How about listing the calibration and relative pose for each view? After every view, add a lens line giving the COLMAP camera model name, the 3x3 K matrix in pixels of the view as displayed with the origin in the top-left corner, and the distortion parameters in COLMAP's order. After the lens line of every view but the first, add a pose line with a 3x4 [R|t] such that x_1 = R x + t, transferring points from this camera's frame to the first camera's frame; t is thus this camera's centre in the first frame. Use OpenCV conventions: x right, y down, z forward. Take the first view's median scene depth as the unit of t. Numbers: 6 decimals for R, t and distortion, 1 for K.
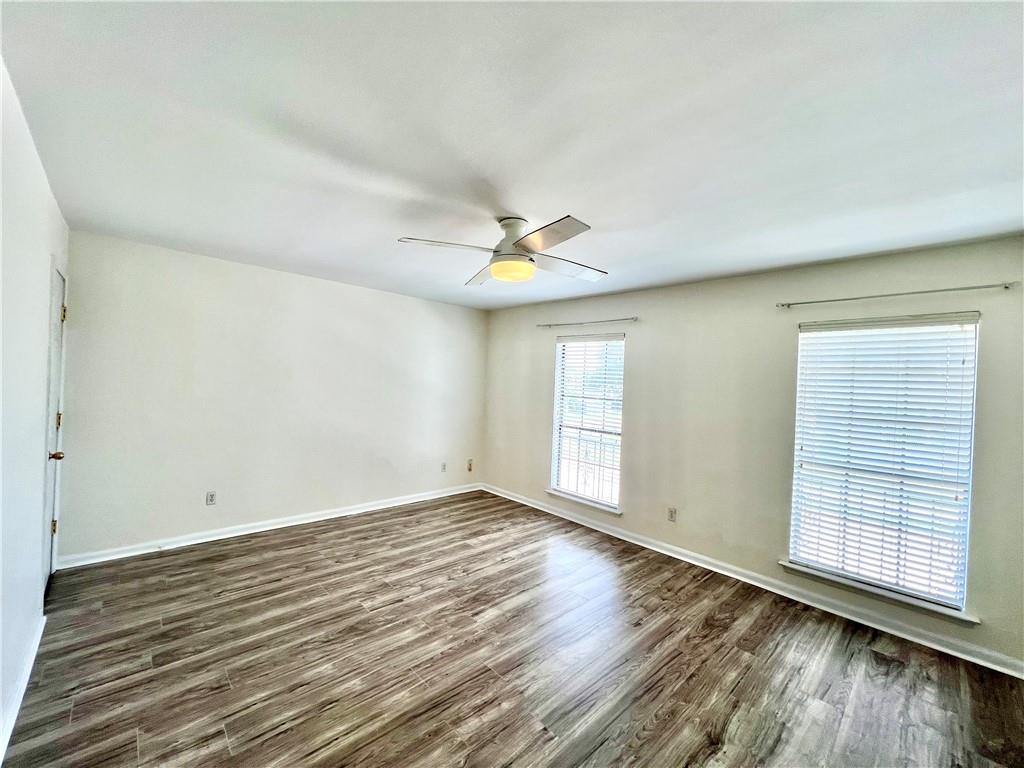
lens RADIAL K [[410.4, 0, 508.8], [0, 410.4, 383.2], [0, 0, 1]] dist [0.000777, 0.000158]
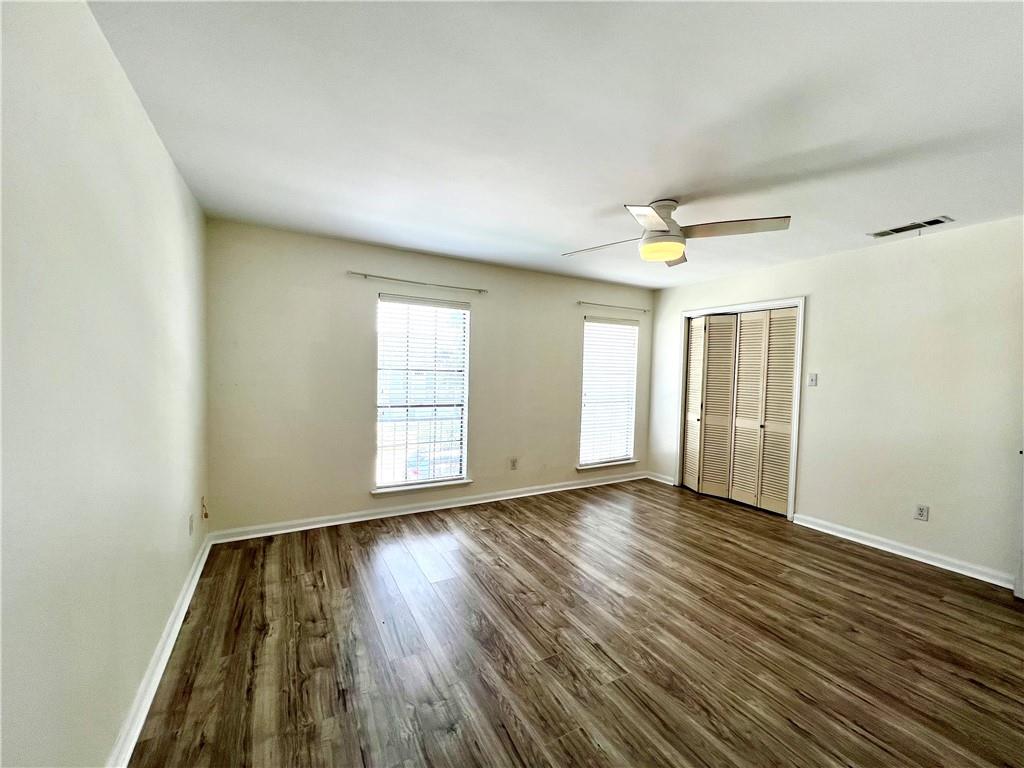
lens RADIAL K [[410.4, 0, 508.8], [0, 410.4, 383.2], [0, 0, 1]] dist [0.000777, 0.000158]
pose [[0.246727, -0.077942, 0.965945, -0.728764], [-0.008314, 0.996553, 0.082536, -0.012687], [-0.969049, -0.028395, 0.245229, 0.715972]]
